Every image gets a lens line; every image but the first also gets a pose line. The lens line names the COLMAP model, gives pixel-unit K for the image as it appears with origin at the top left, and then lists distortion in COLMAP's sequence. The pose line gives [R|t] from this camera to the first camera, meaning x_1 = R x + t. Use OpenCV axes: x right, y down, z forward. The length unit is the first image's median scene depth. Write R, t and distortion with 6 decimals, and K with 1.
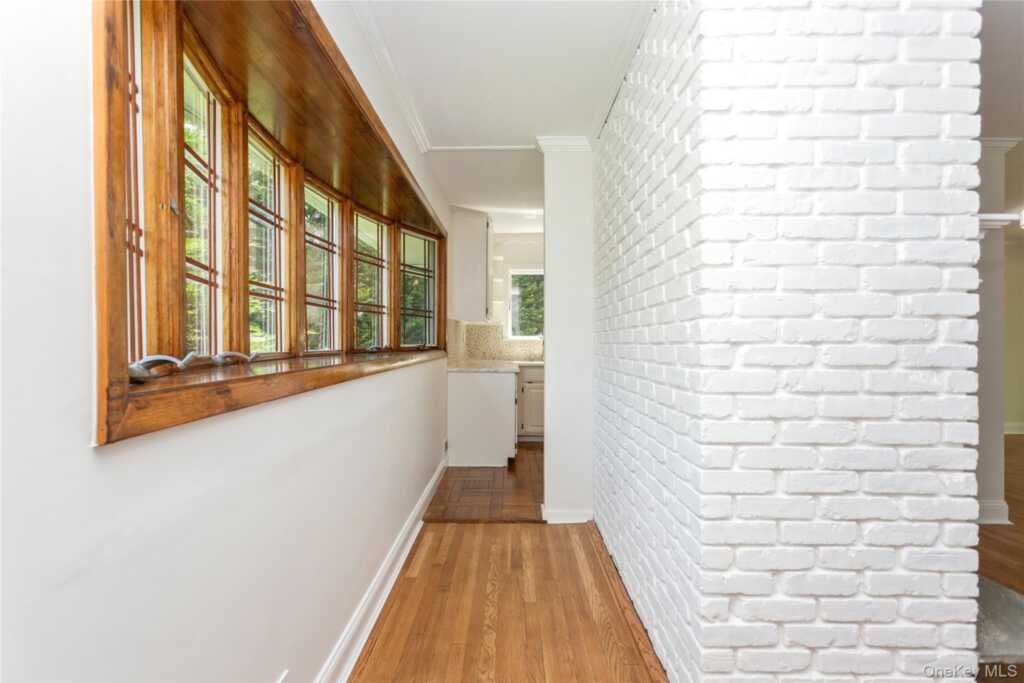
lens RADIAL K [[483.3, 0, 507.5], [0, 483.3, 343.7], [0, 0, 1]] dist [0.007641, 0.000253]
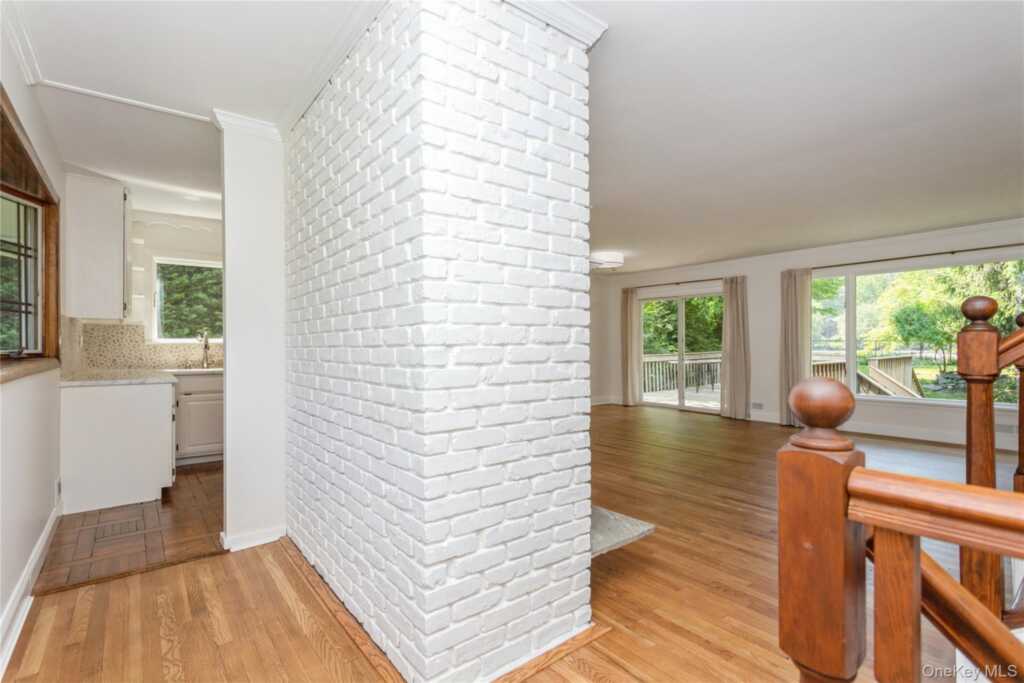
lens RADIAL K [[483.3, 0, 507.5], [0, 483.3, 343.7], [0, 0, 1]] dist [0.007641, 0.000253]
pose [[0.790350, -0.005349, 0.612632, -0.137159], [0.008753, 0.999958, -0.002561, -0.001075], [-0.612592, 0.007386, 0.790364, -0.016996]]
